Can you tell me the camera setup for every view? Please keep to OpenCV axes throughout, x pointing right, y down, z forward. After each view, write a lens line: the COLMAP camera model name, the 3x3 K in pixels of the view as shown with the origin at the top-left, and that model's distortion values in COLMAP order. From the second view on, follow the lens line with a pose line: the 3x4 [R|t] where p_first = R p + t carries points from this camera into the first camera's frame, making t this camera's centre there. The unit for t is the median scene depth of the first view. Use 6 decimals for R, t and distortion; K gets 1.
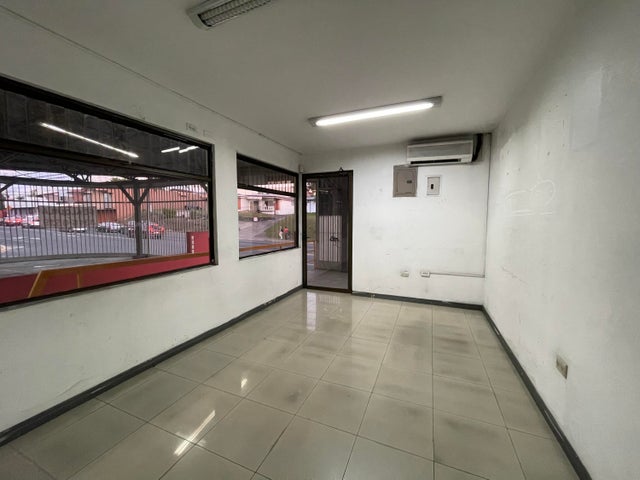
lens RADIAL K [[261.6, 0, 321.1], [0, 261.6, 238.3], [0, 0, 1]] dist [-0.000517, -0.000106]
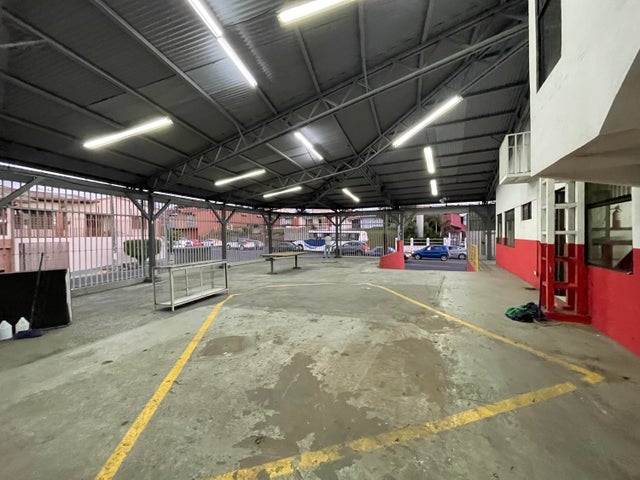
lens RADIAL K [[261.6, 0, 321.1], [0, 261.6, 238.3], [0, 0, 1]] dist [-0.000517, -0.000106]
pose [[0.998314, -0.013324, -0.056503, -0.188117], [0.009986, 0.998211, -0.058954, 0.013124], [0.057187, 0.058290, 0.996660, -0.184111]]
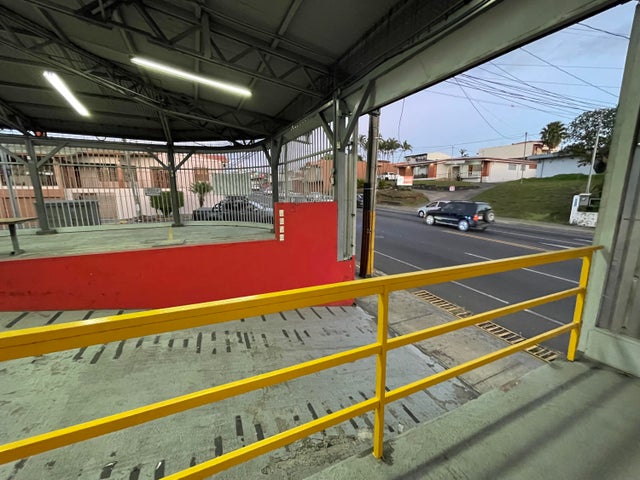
lens RADIAL K [[261.6, 0, 321.1], [0, 261.6, 238.3], [0, 0, 1]] dist [-0.000517, -0.000106]
pose [[0.749250, 0.115025, -0.652223, -0.009269], [-0.042914, 0.991165, 0.125503, -0.004544], [0.660896, -0.066043, 0.747566, 0.125056]]
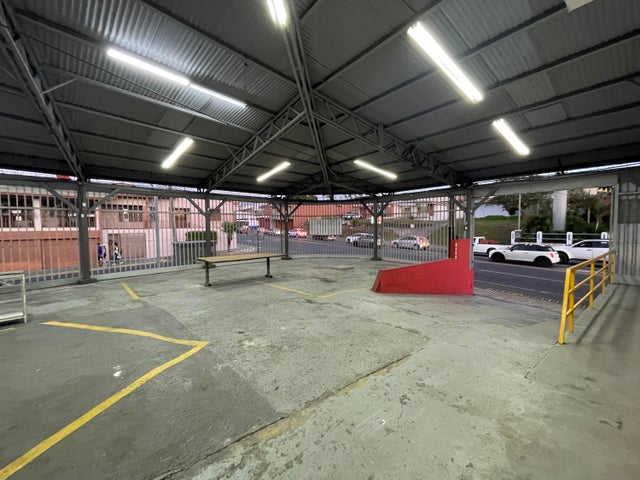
lens RADIAL K [[262.1, 0, 320.7], [0, 262.1, 241.1], [0, 0, 1]] dist [-0.001475, -0.000172]
pose [[0.881592, 0.016880, -0.471710, -0.092103], [-0.022988, 0.999710, -0.007188, 0.000784], [0.471452, 0.017180, 0.881725, -0.054279]]
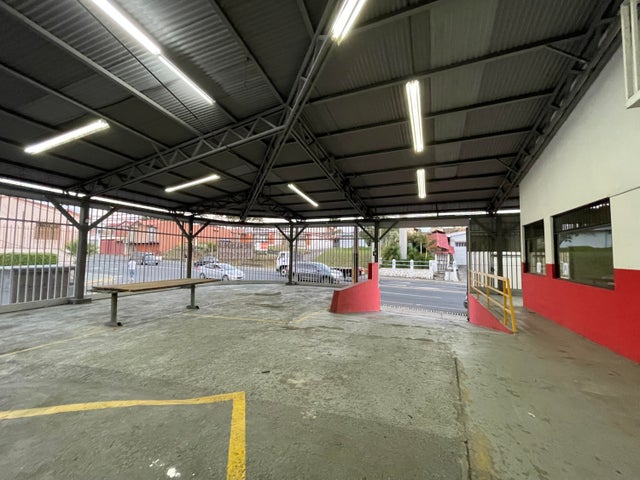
lens RADIAL K [[259.9, 0, 321.9], [0, 259.9, 239.6], [0, 0, 1]] dist [-0.000659, 0.000128]
pose [[0.999944, 0.010541, -0.000746, -0.146566], [-0.010549, 0.991671, -0.128368, 0.005999], [-0.000613, 0.128368, 0.991726, -0.061597]]
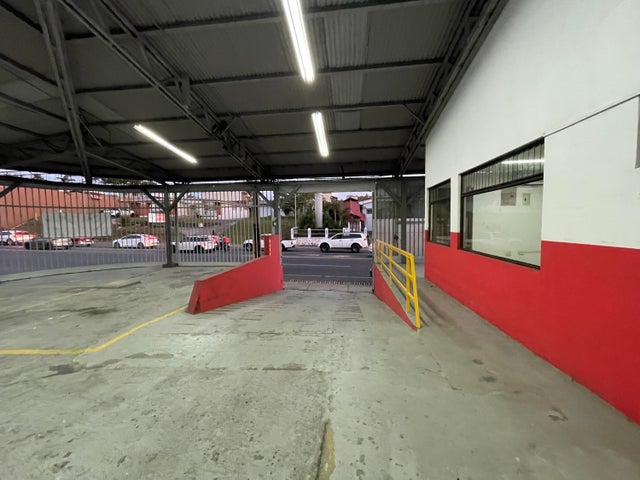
lens RADIAL K [[261.6, 0, 321.1], [0, 261.6, 238.3], [0, 0, 1]] dist [-0.000517, -0.000106]
pose [[0.957233, -0.033035, 0.287426, -0.116901], [0.037797, 0.999225, -0.011032, 0.001462], [-0.286839, 0.021424, 0.957739, -0.018662]]
